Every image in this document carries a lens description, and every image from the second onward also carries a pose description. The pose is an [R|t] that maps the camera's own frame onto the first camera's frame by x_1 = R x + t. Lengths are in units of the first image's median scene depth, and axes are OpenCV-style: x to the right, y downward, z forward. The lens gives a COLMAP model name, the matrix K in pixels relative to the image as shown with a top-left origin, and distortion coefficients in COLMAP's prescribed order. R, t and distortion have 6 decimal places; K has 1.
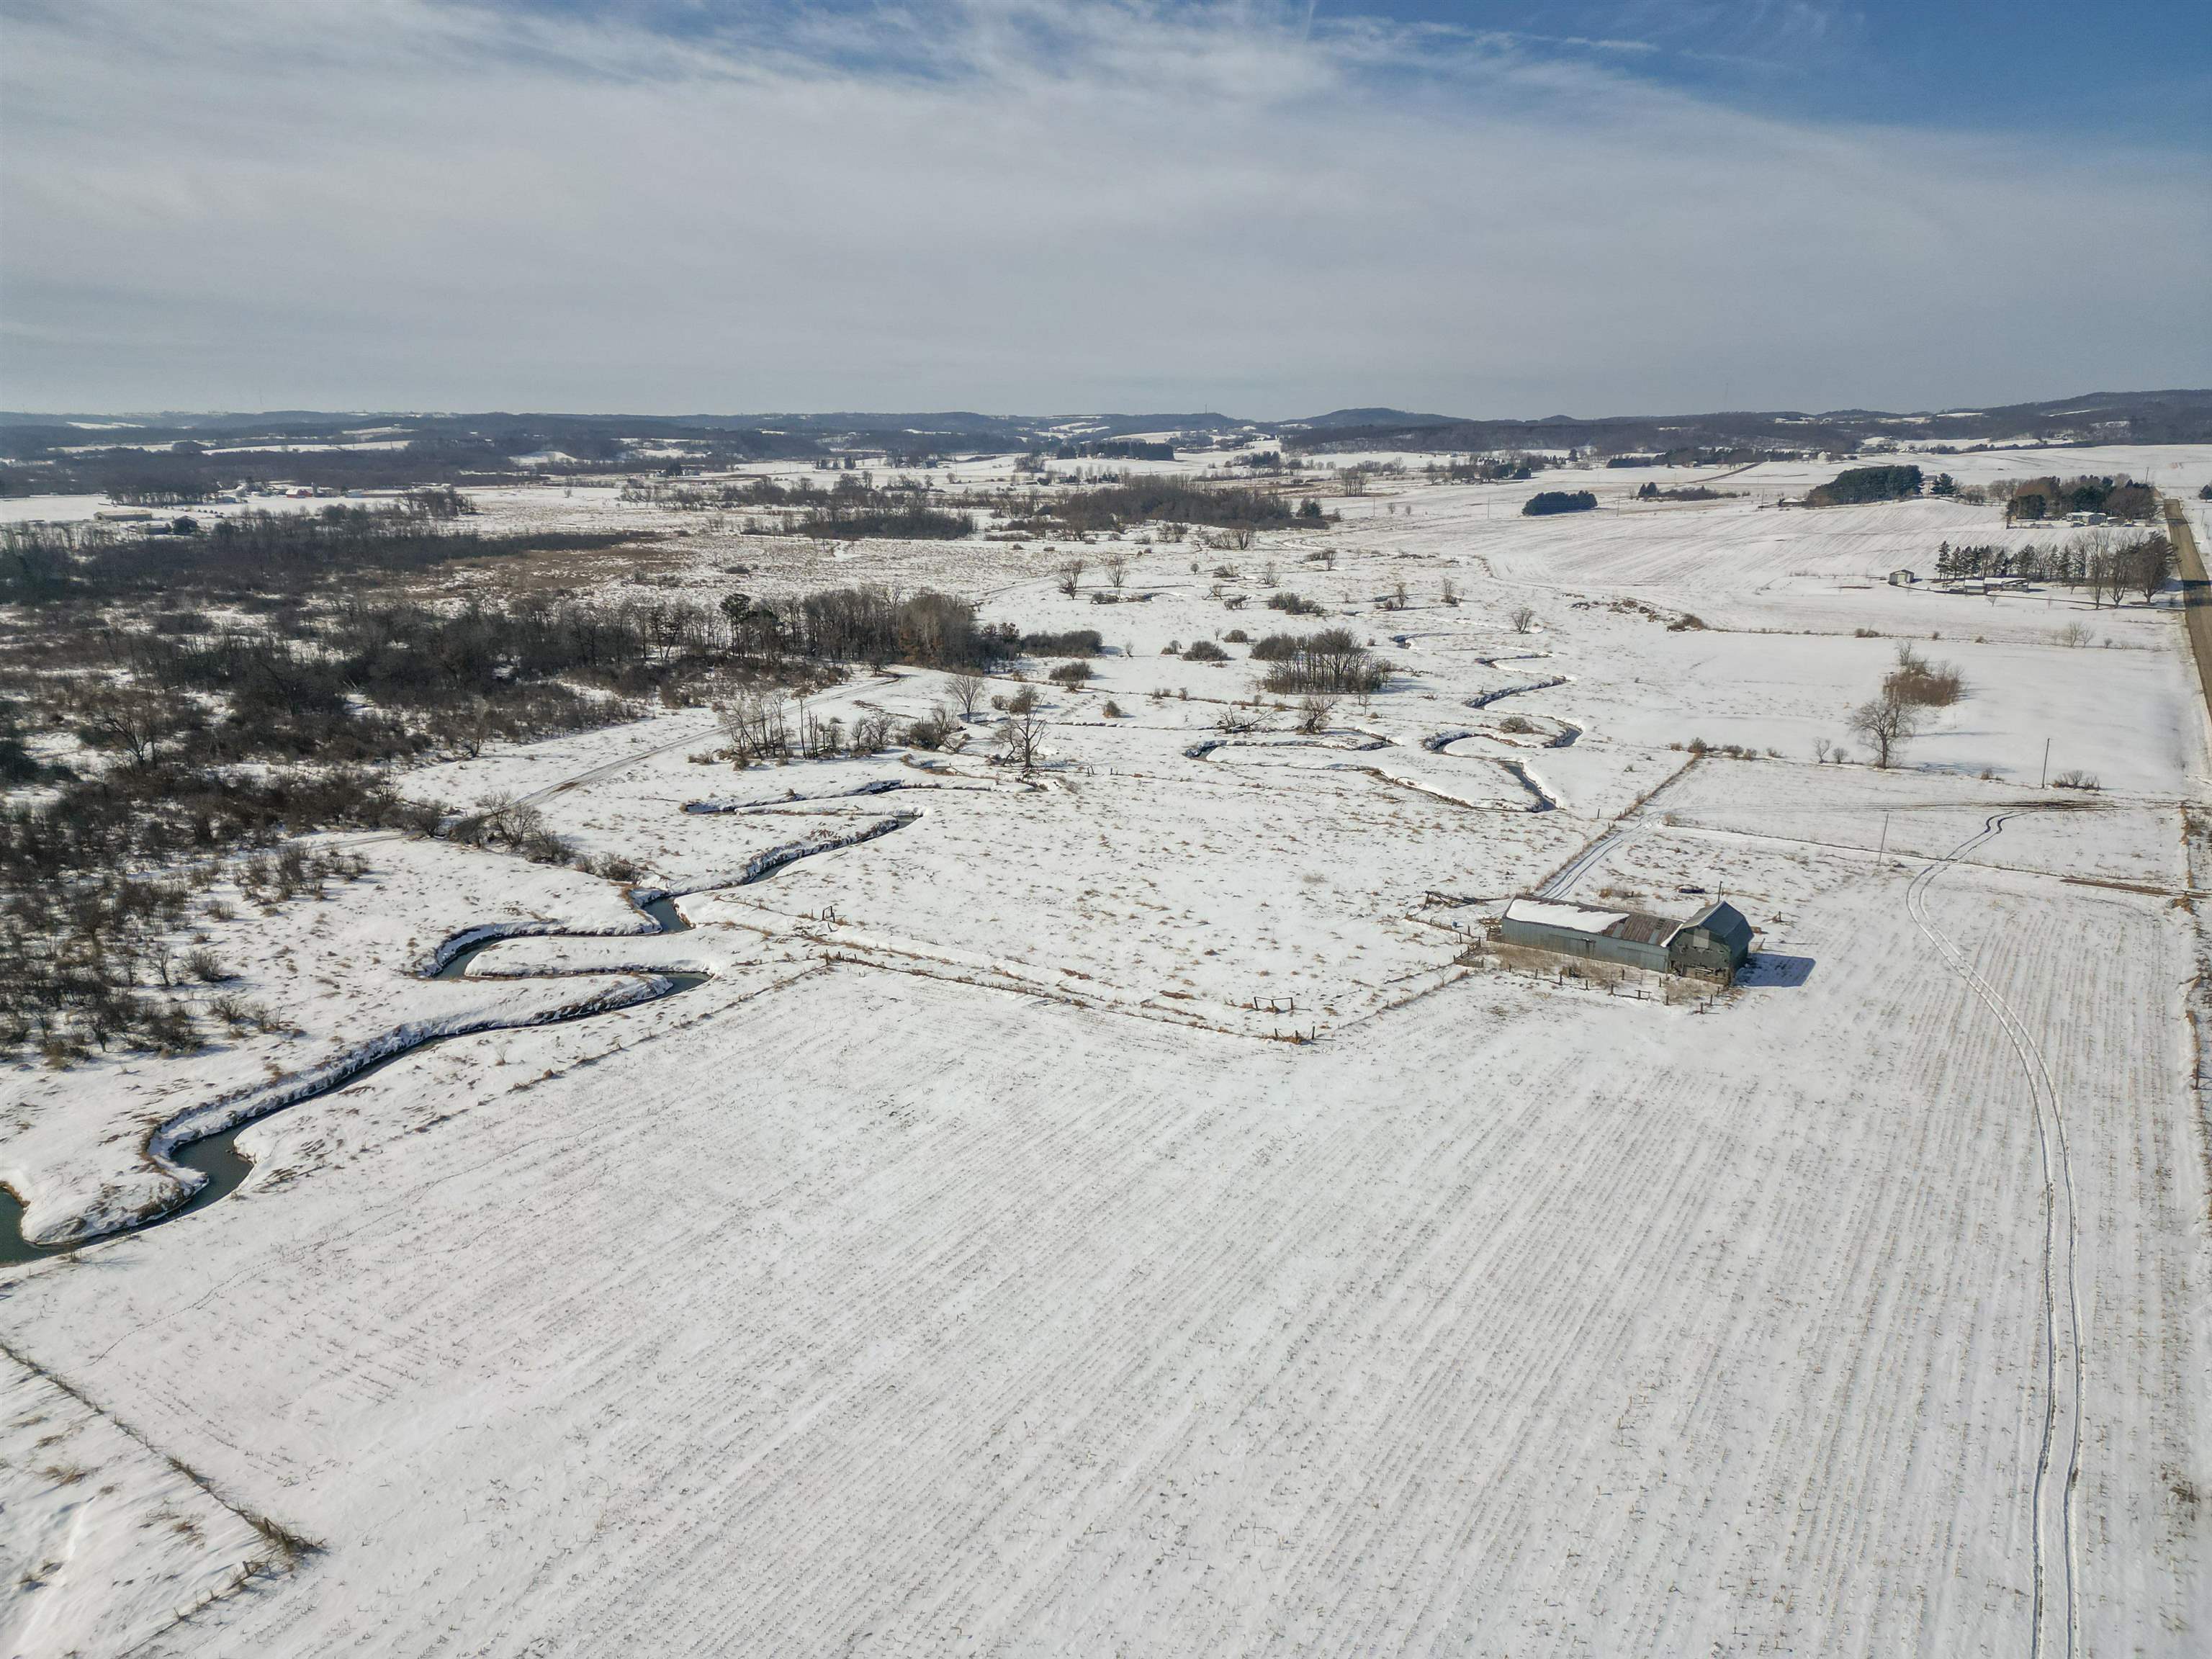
lens RADIAL K [[1580.5, 0, 1139.6], [0, 1580.5, 826.6], [0, 0, 1]] dist [0.100654, -0.102581]
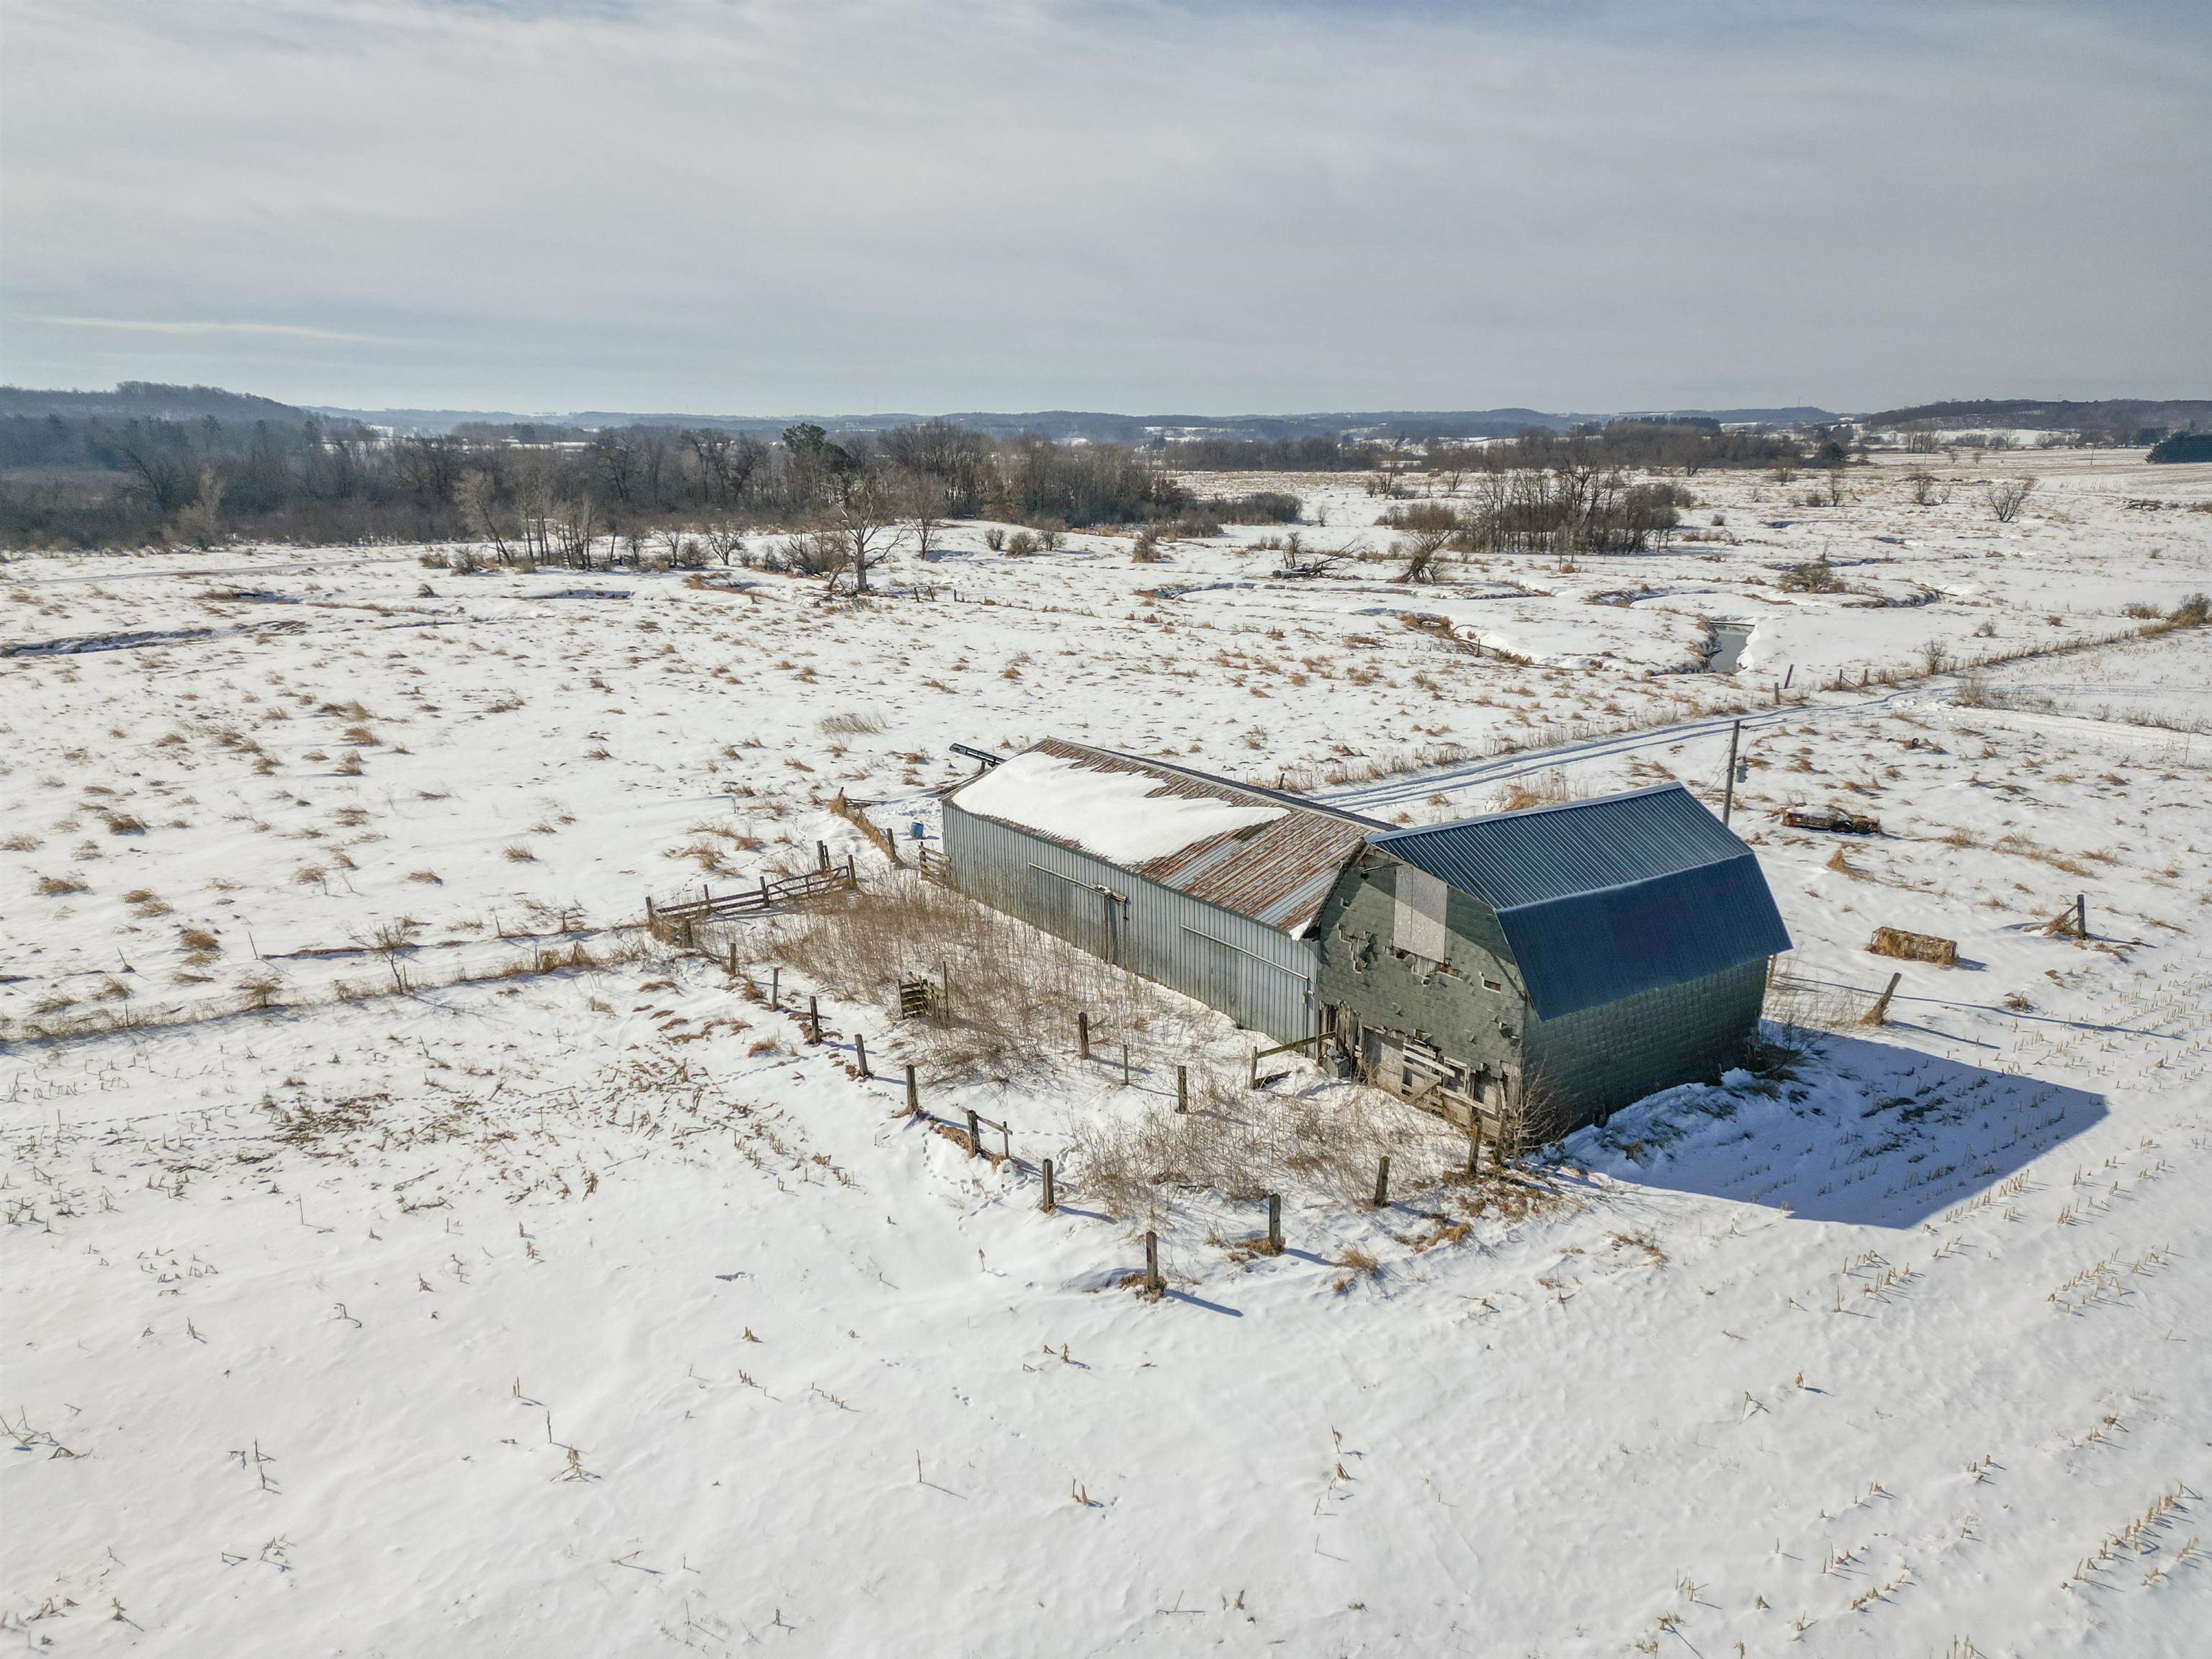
lens RADIAL K [[1580.5, 0, 1139.6], [0, 1580.5, 826.6], [0, 0, 1]] dist [0.100654, -0.102581]
pose [[0.932489, 0.091314, -0.349467, 0.322884], [-0.092526, 0.995622, 0.013263, 0.048442], [0.349148, 0.019967, 0.936855, 0.653539]]
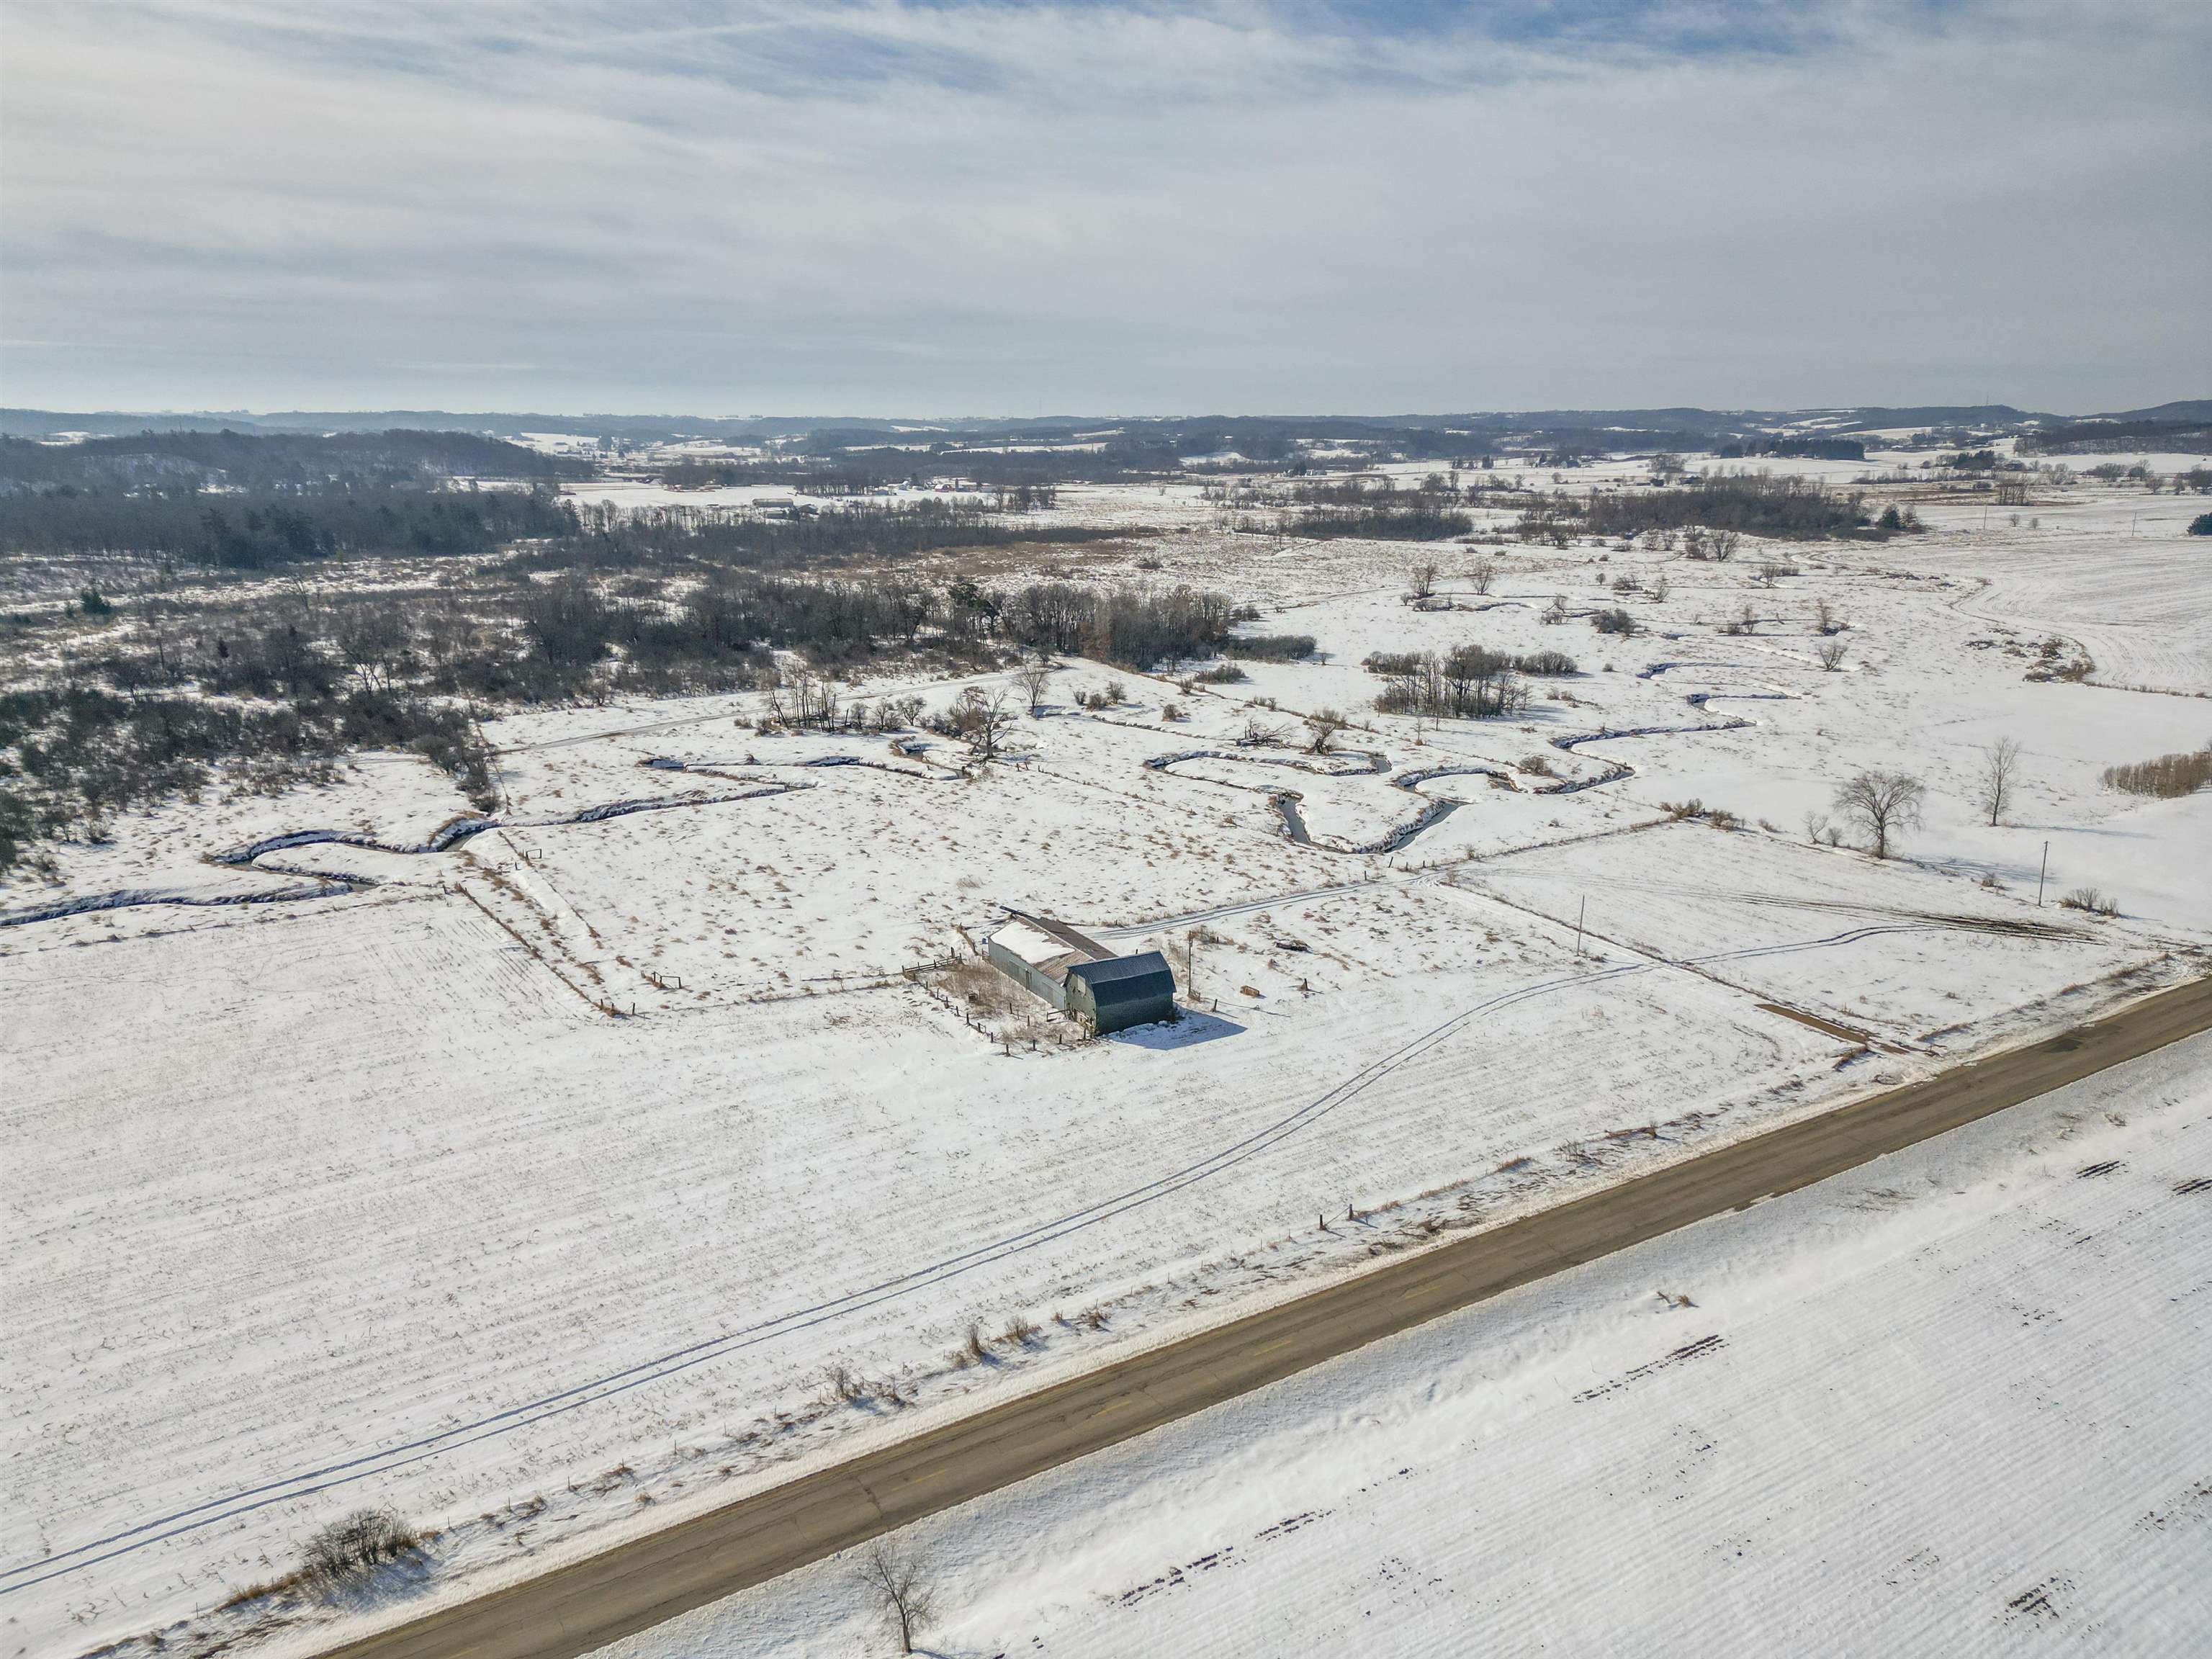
lens RADIAL K [[1580.5, 0, 1139.6], [0, 1580.5, 826.6], [0, 0, 1]] dist [0.100654, -0.102581]
pose [[0.891934, 0.113208, -0.437765, 0.647773], [-0.112894, 0.993244, 0.026840, -0.042490], [0.437846, 0.025482, 0.898689, 0.142276]]
